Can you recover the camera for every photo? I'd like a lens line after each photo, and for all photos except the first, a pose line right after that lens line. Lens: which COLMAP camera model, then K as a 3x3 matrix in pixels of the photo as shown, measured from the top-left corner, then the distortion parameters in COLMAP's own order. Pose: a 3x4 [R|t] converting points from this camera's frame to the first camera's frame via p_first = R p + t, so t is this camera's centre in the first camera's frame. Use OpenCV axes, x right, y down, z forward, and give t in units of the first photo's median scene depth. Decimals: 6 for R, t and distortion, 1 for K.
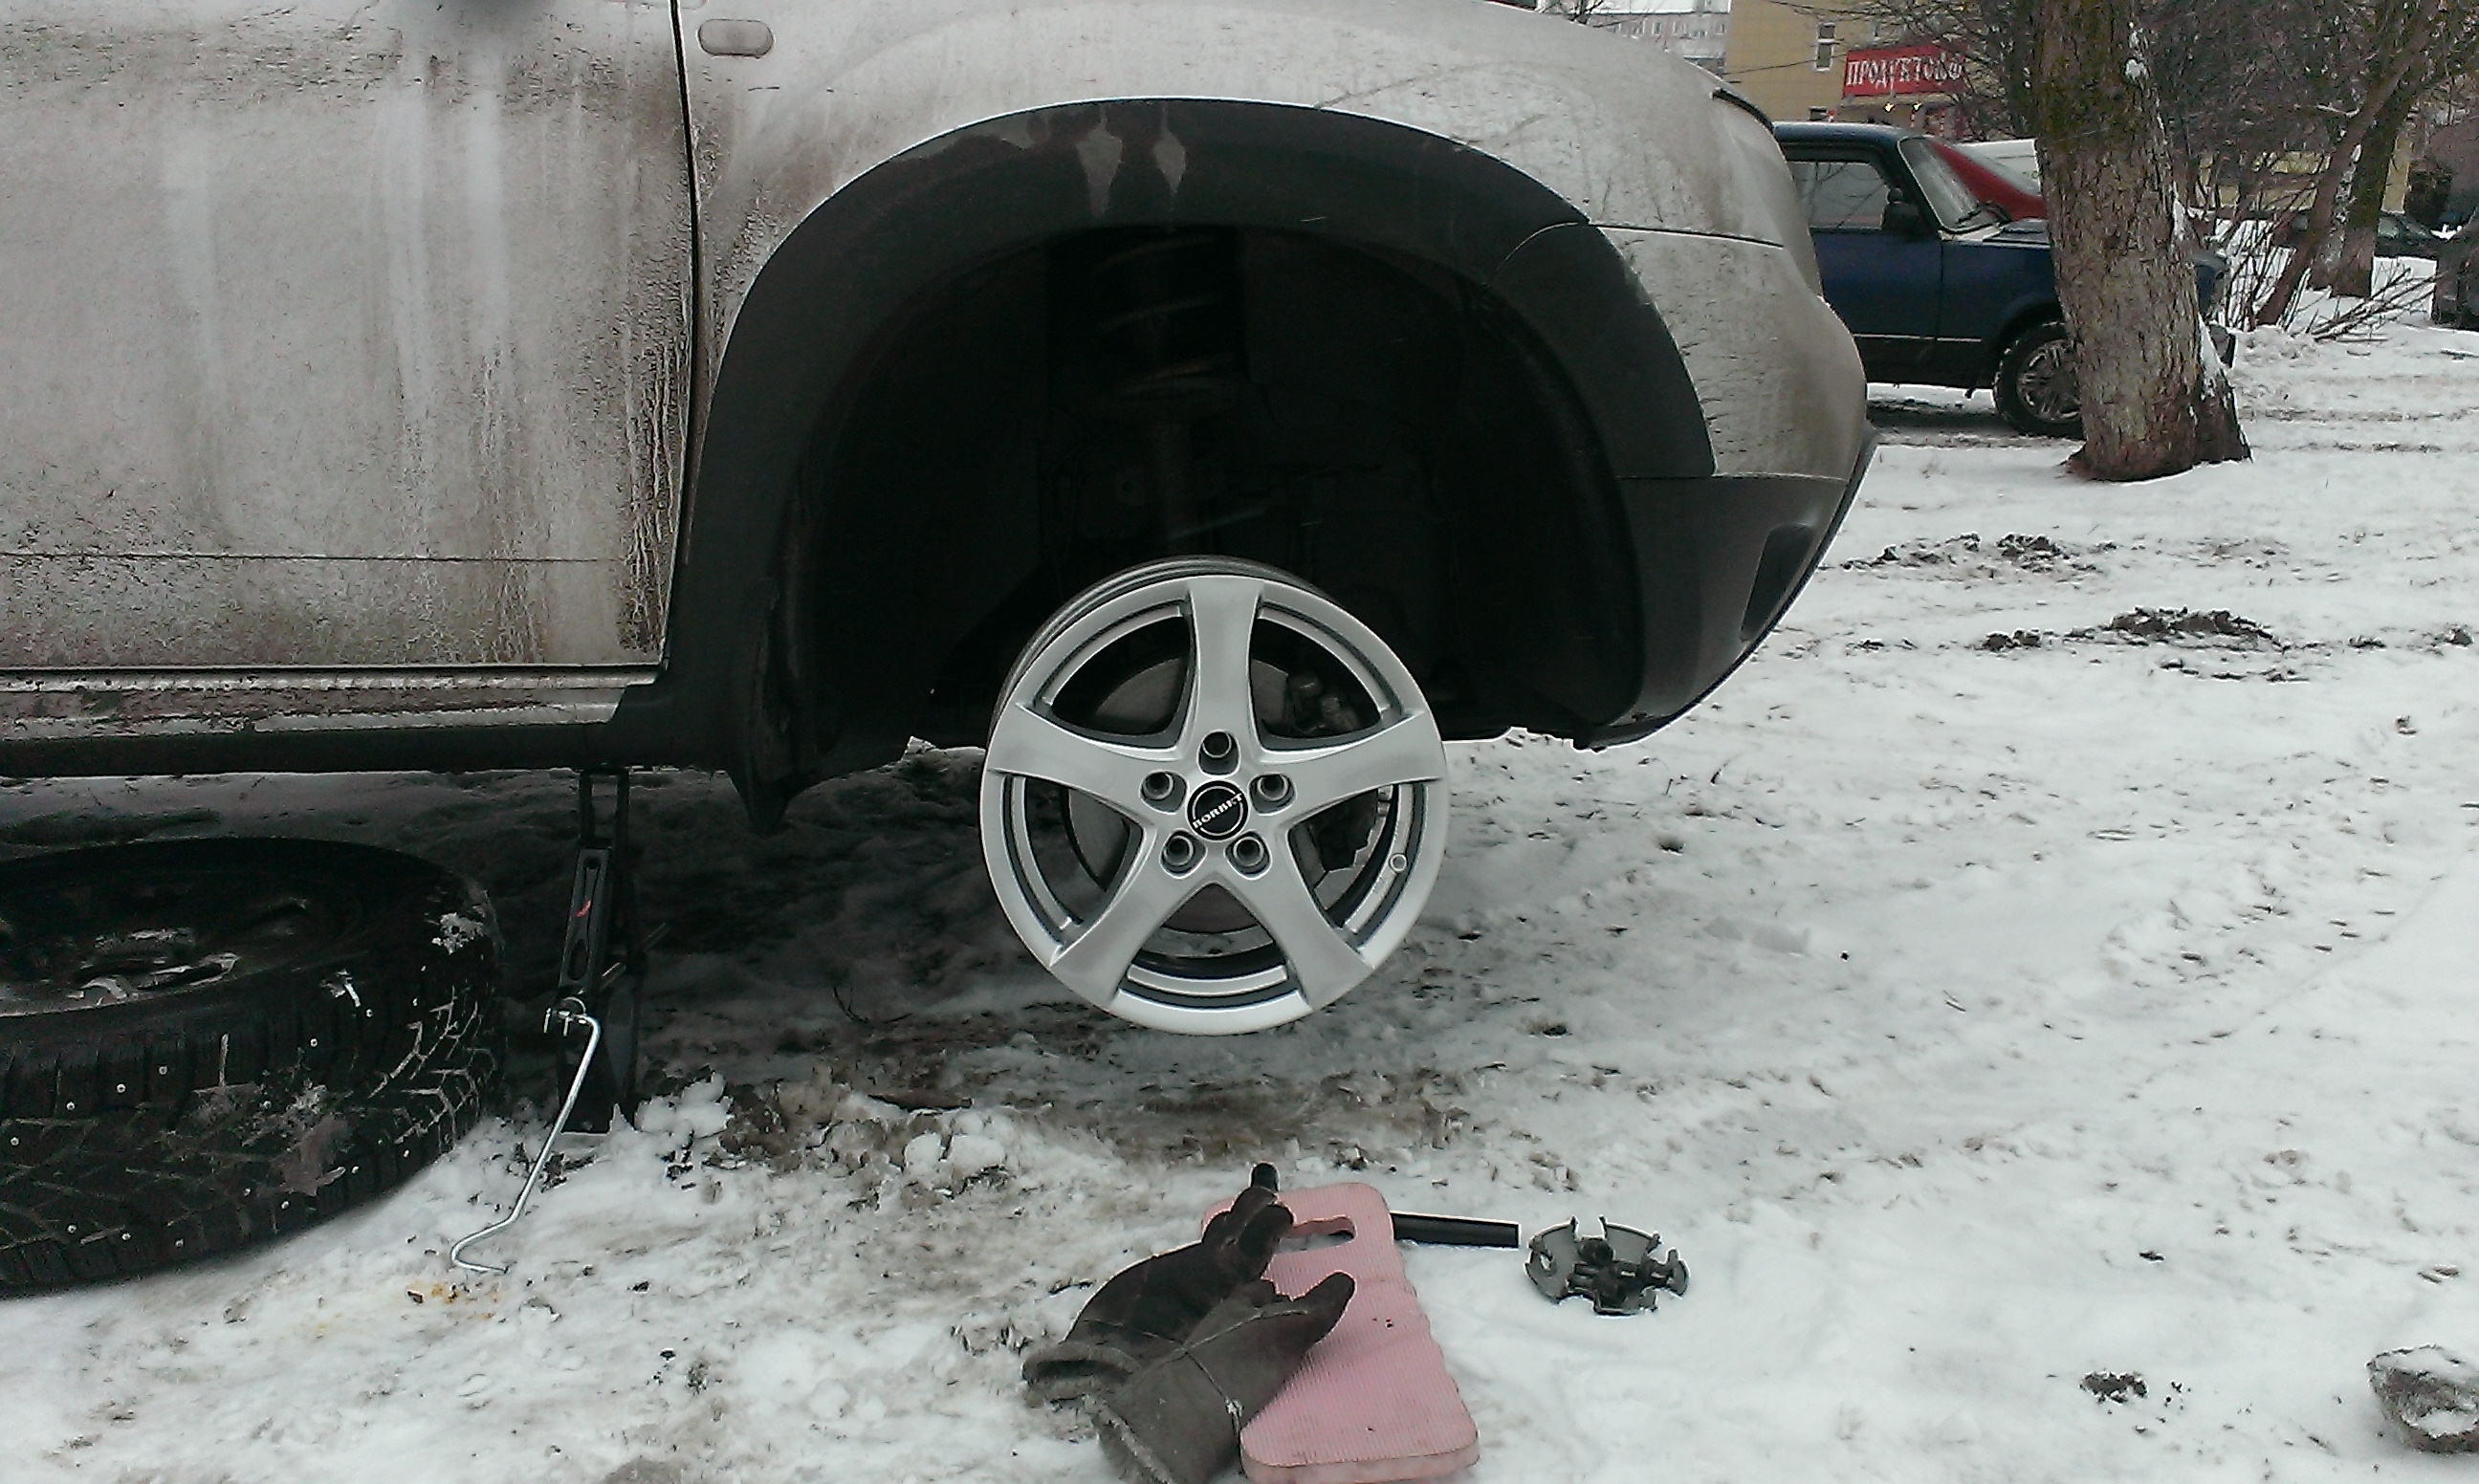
lens RADIAL K [[2361.6, 0, 1242.6], [0, 2361.6, 730.4], [0, 0, 1]] dist [0.143261, -0.169408]
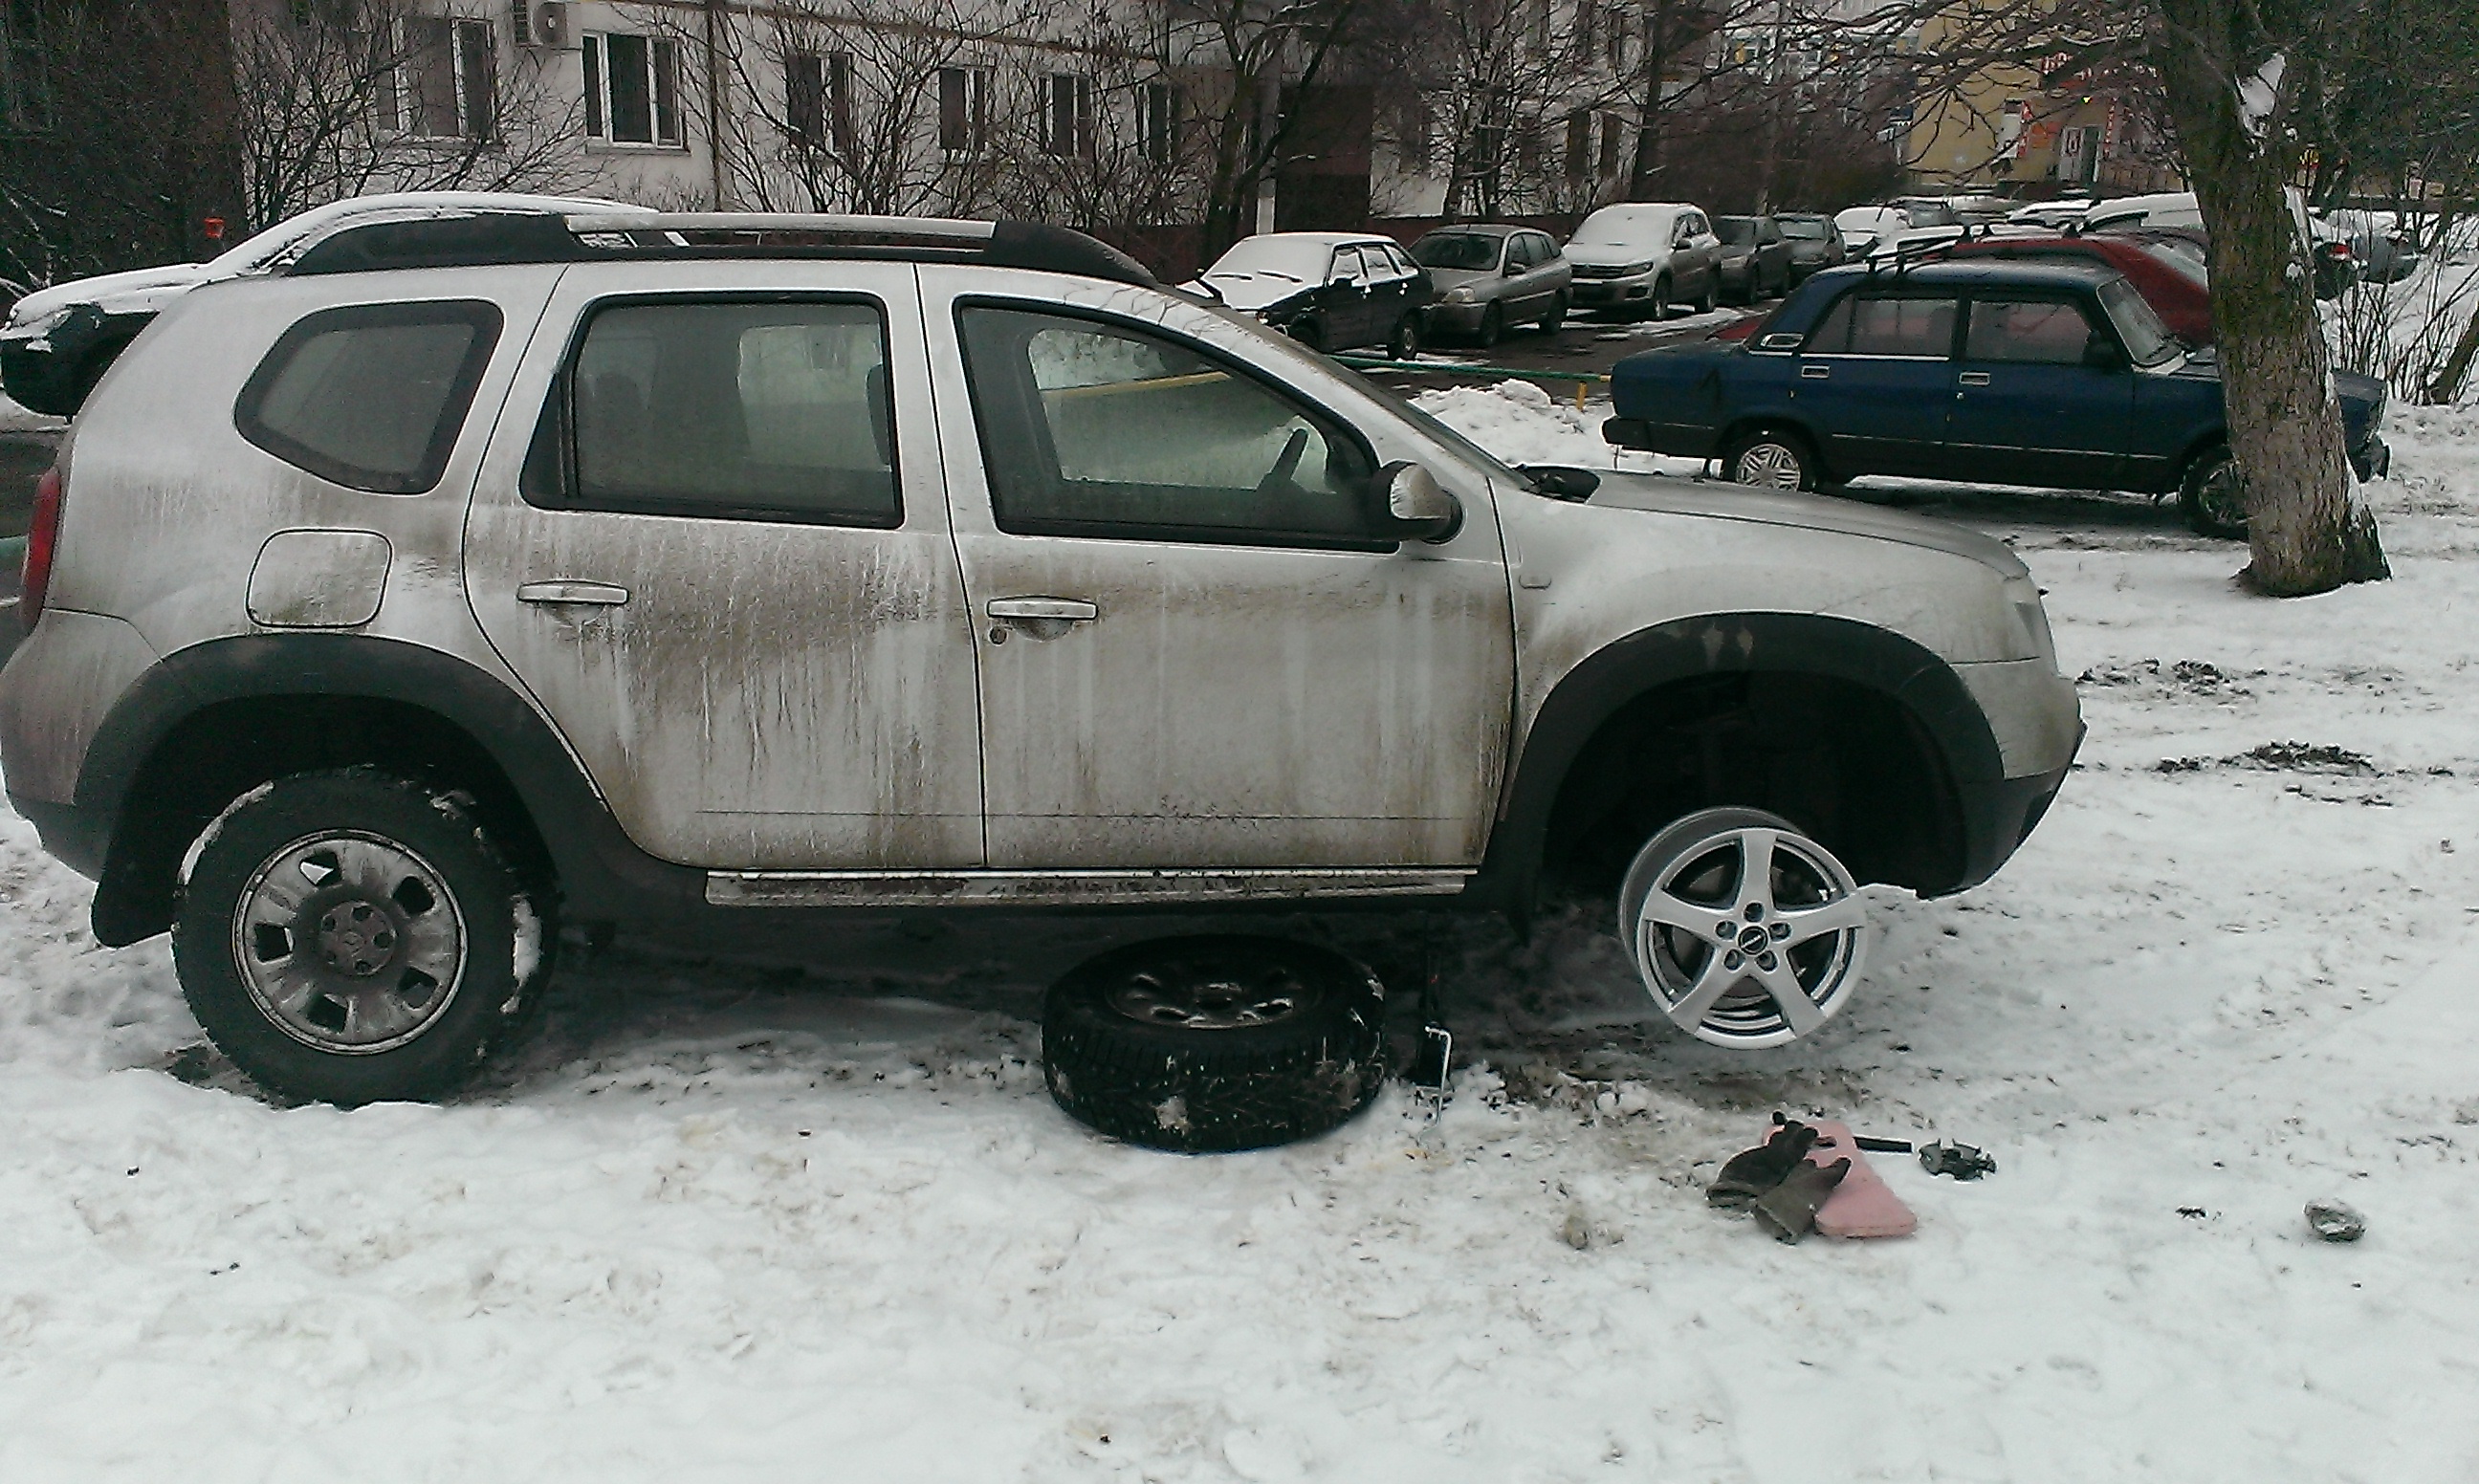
lens RADIAL K [[2361.6, 0, 1220.1], [0, 2361.6, 740.4], [0, 0, 1]] dist [0.143261, -0.169408]
pose [[0.996832, 0.008504, -0.079085, -0.307506], [-0.007495, 0.999887, 0.013045, -0.162030], [0.079186, -0.012411, 0.996783, -1.088913]]
